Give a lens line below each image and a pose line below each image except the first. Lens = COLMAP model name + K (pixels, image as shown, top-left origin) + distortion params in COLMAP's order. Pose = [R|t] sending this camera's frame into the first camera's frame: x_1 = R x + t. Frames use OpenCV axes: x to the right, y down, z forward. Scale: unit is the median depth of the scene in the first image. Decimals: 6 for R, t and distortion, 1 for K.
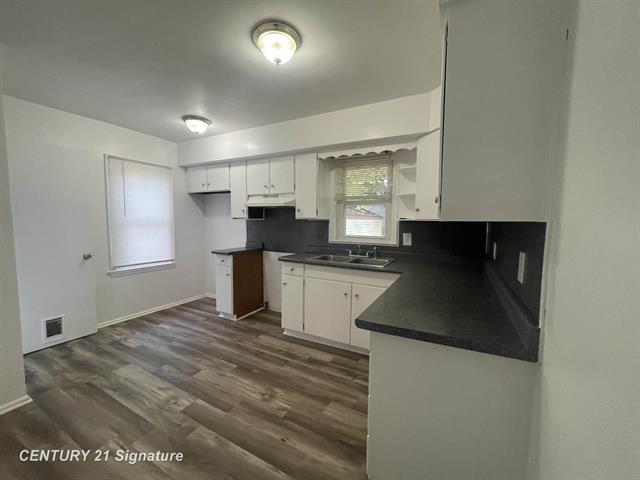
lens RADIAL K [[258.0, 0, 321.9], [0, 258.0, 239.6], [0, 0, 1]] dist [0.000068, -0.000025]
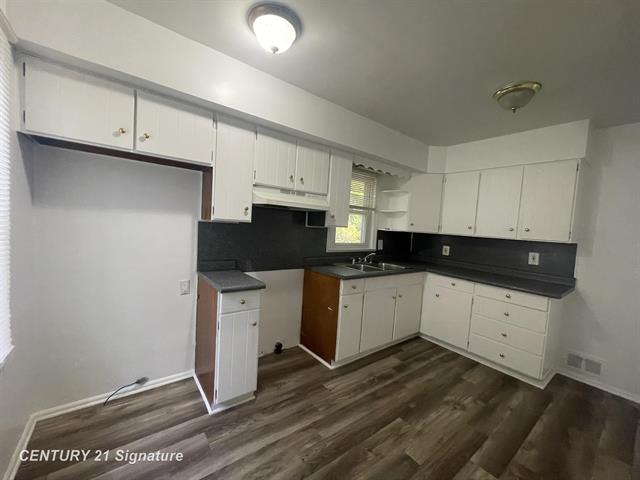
lens RADIAL K [[258.0, 0, 321.9], [0, 258.0, 239.6], [0, 0, 1]] dist [0.000068, -0.000025]
pose [[0.412090, -0.037429, 0.910374, -0.995839], [0.011556, 0.999290, 0.035854, -0.079977], [-0.911070, -0.004255, 0.412230, 0.785897]]
